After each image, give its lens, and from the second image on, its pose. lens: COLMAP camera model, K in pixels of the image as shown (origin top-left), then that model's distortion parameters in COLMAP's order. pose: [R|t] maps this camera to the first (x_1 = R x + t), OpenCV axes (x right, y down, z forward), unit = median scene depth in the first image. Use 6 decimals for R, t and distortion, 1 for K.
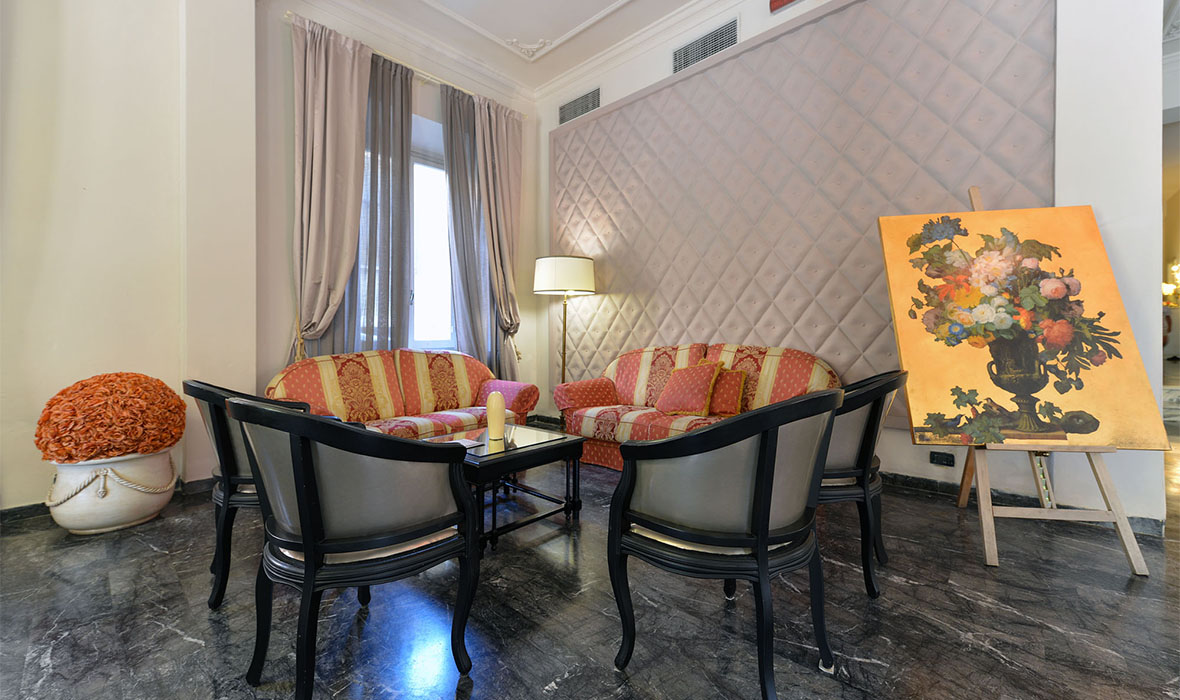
lens RADIAL K [[463.3, 0, 599.0], [0, 463.3, 332.8], [0, 0, 1]] dist [0.003702, -0.000097]
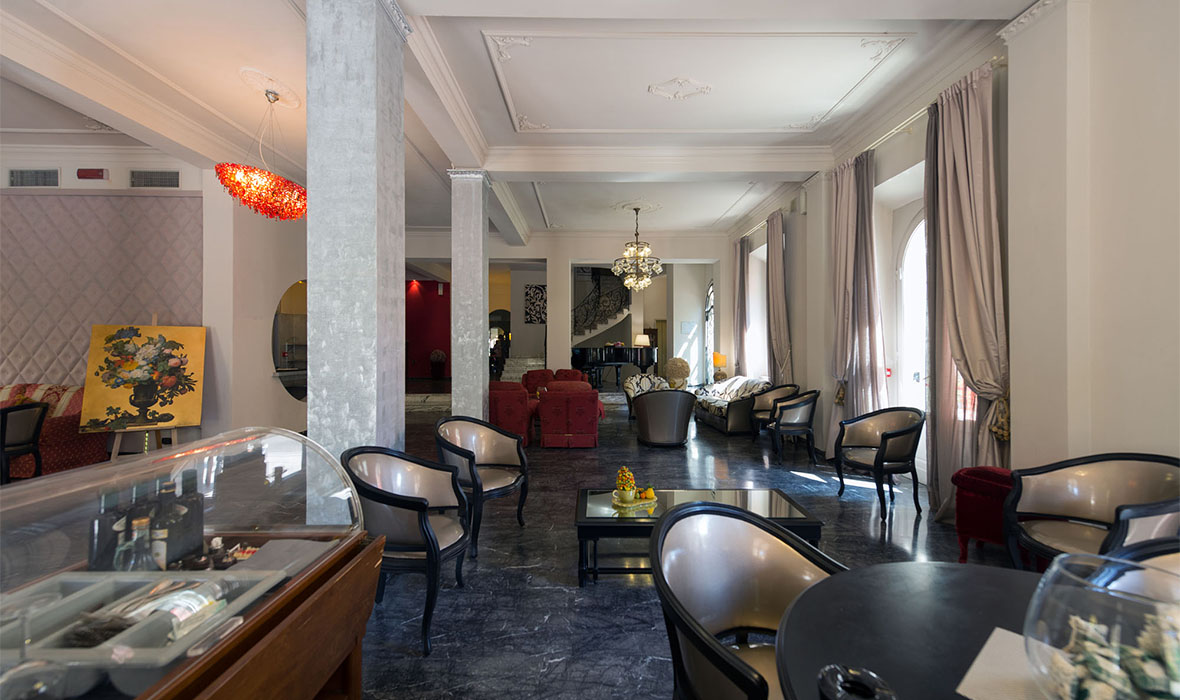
lens RADIAL K [[463.3, 0, 596.9], [0, 463.3, 351.5], [0, 0, 1]] dist [0.003702, -0.000097]
pose [[0.738045, 0.008551, 0.674698, 0.923485], [-0.016543, 0.999848, 0.005424, -0.192123], [-0.674549, -0.015165, 0.738074, -2.136322]]
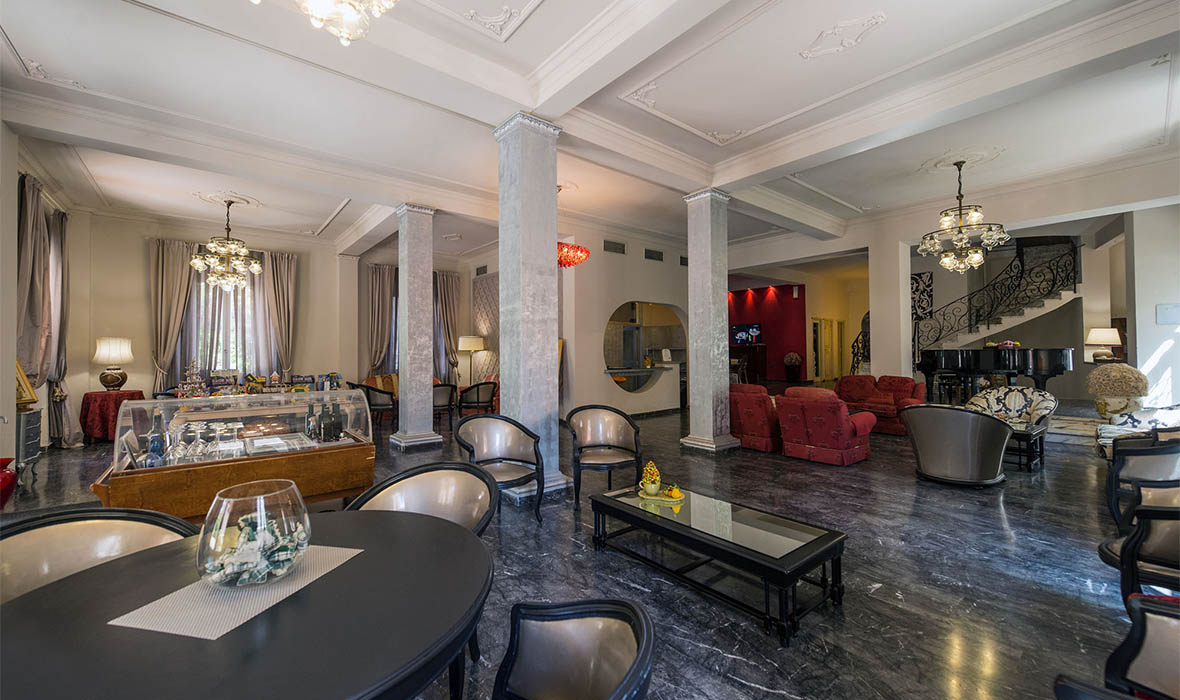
lens RADIAL K [[463.3, 0, 597.2], [0, 463.3, 348.6], [0, 0, 1]] dist [0.003702, -0.000097]
pose [[0.987753, 0.004523, -0.155961, 1.948577], [-0.004251, 0.999989, 0.002079, -0.207905], [0.155969, -0.001391, 0.987761, -2.663030]]
